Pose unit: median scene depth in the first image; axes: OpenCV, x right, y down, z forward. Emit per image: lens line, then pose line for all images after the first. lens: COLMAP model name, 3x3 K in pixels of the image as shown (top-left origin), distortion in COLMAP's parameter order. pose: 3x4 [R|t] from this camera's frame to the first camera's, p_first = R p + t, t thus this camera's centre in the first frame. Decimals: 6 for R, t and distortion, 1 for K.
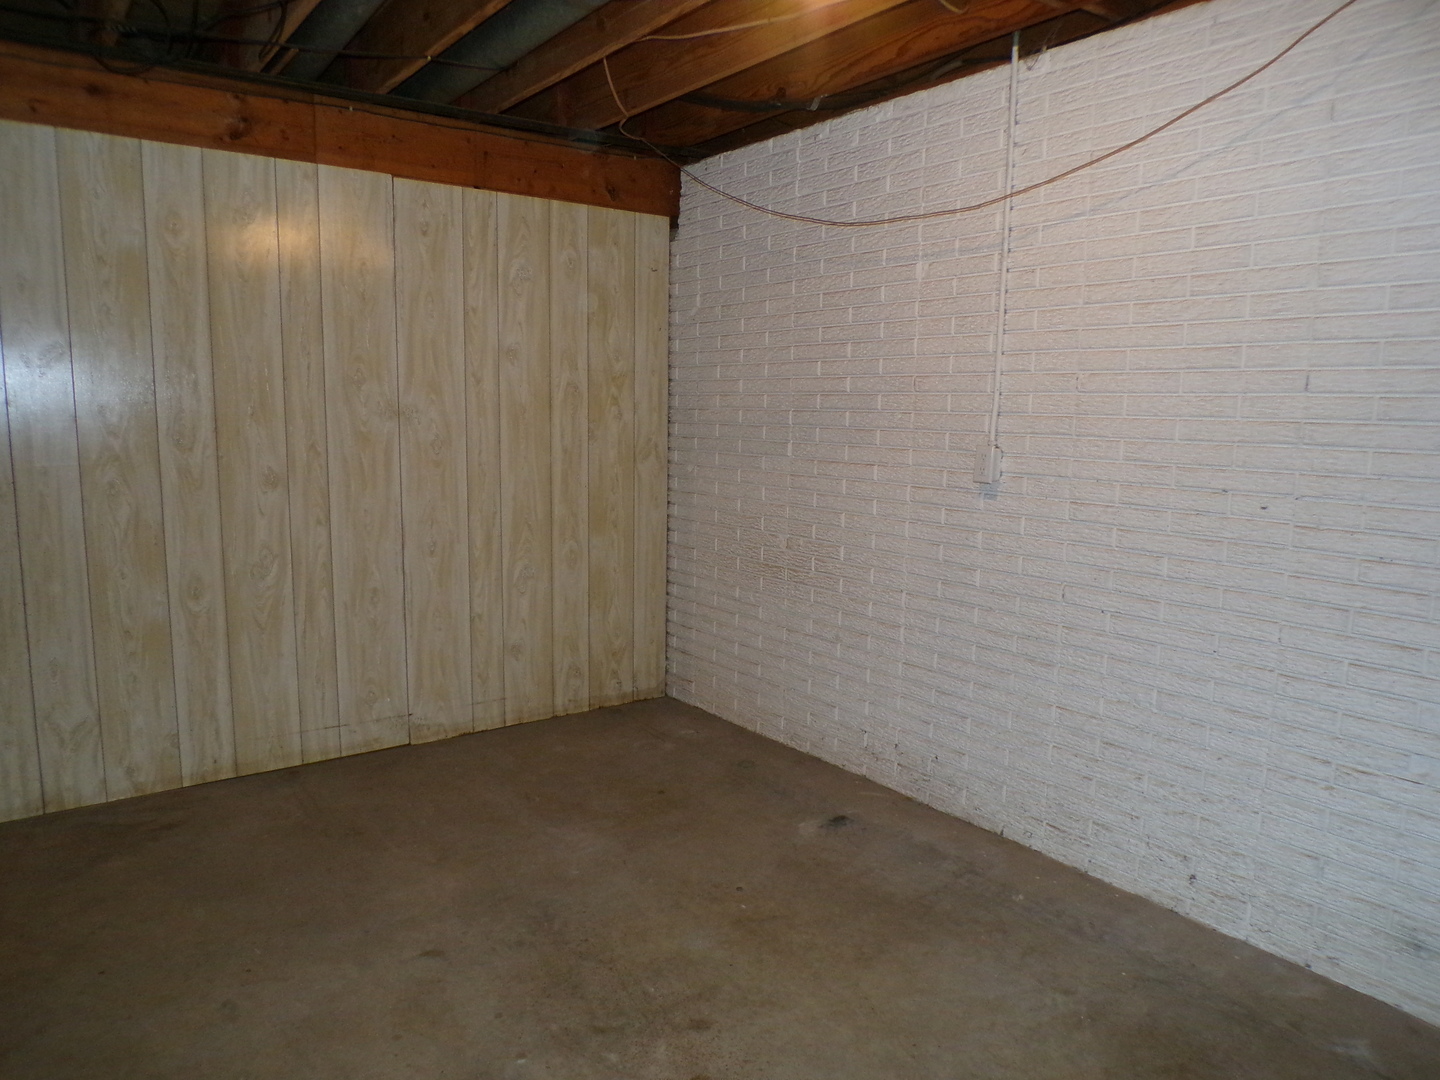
lens RADIAL K [[973.3, 0, 714.7], [0, 973.3, 544.1], [0, 0, 1]] dist [-0.047049, 0.022669]
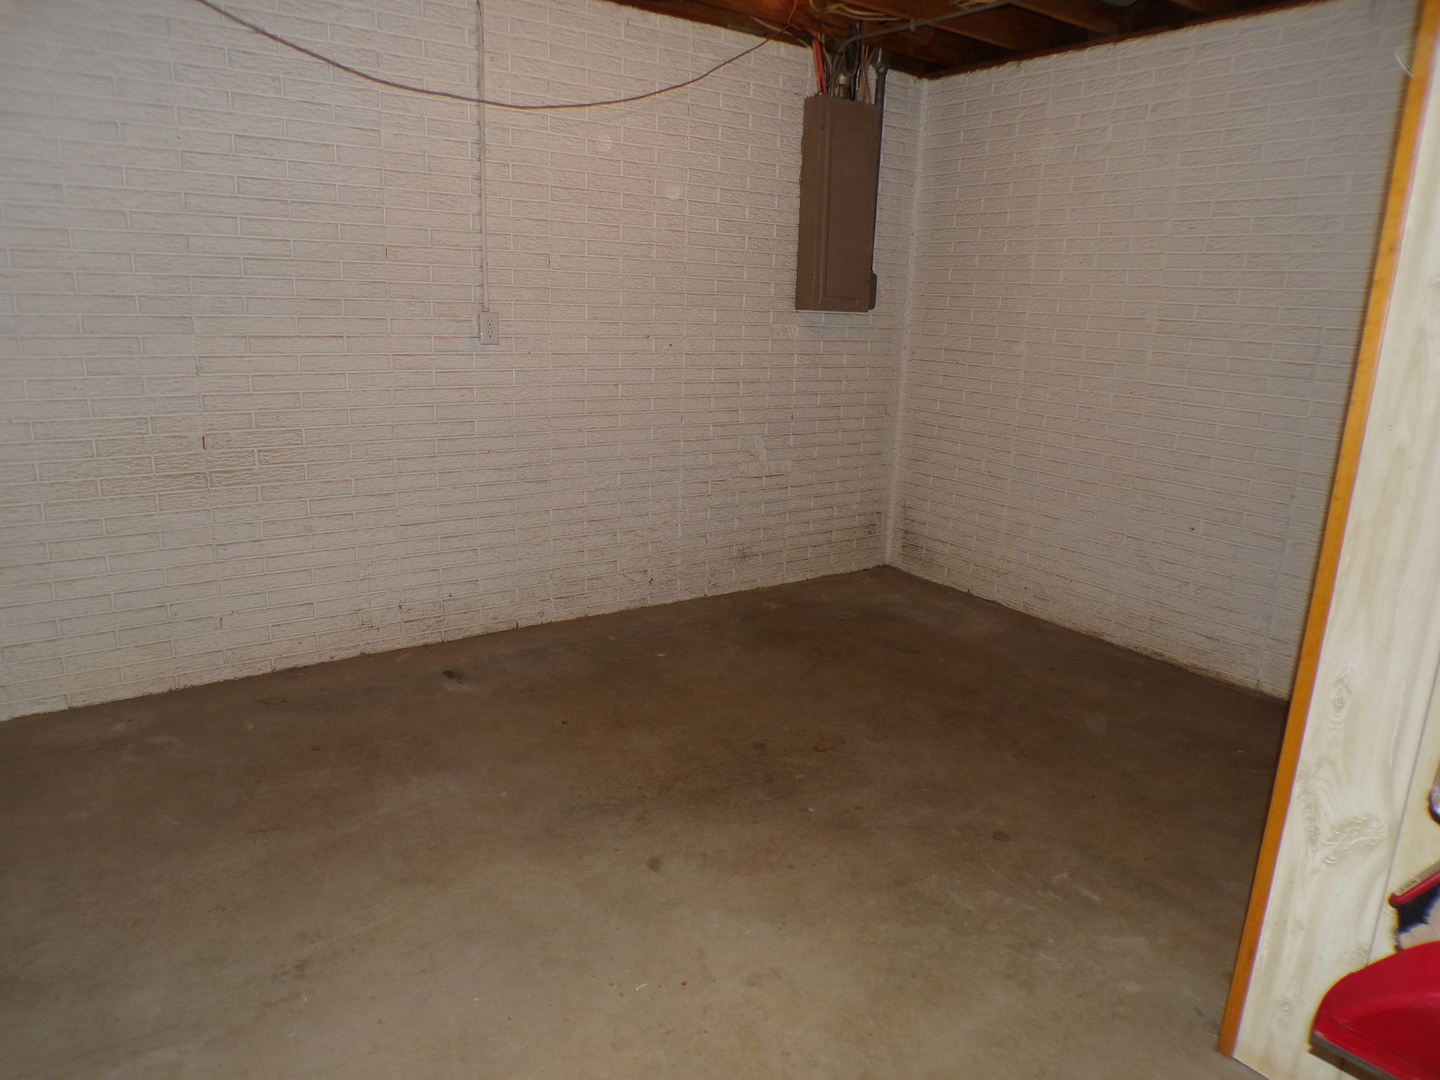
lens RADIAL K [[973.3, 0, 714.7], [0, 973.3, 544.1], [0, 0, 1]] dist [-0.047049, 0.022669]
pose [[0.020655, -0.250176, 0.967980, -1.028549], [0.107891, 0.963090, 0.246610, -0.100299], [-0.993948, 0.099343, 0.046884, 0.778183]]
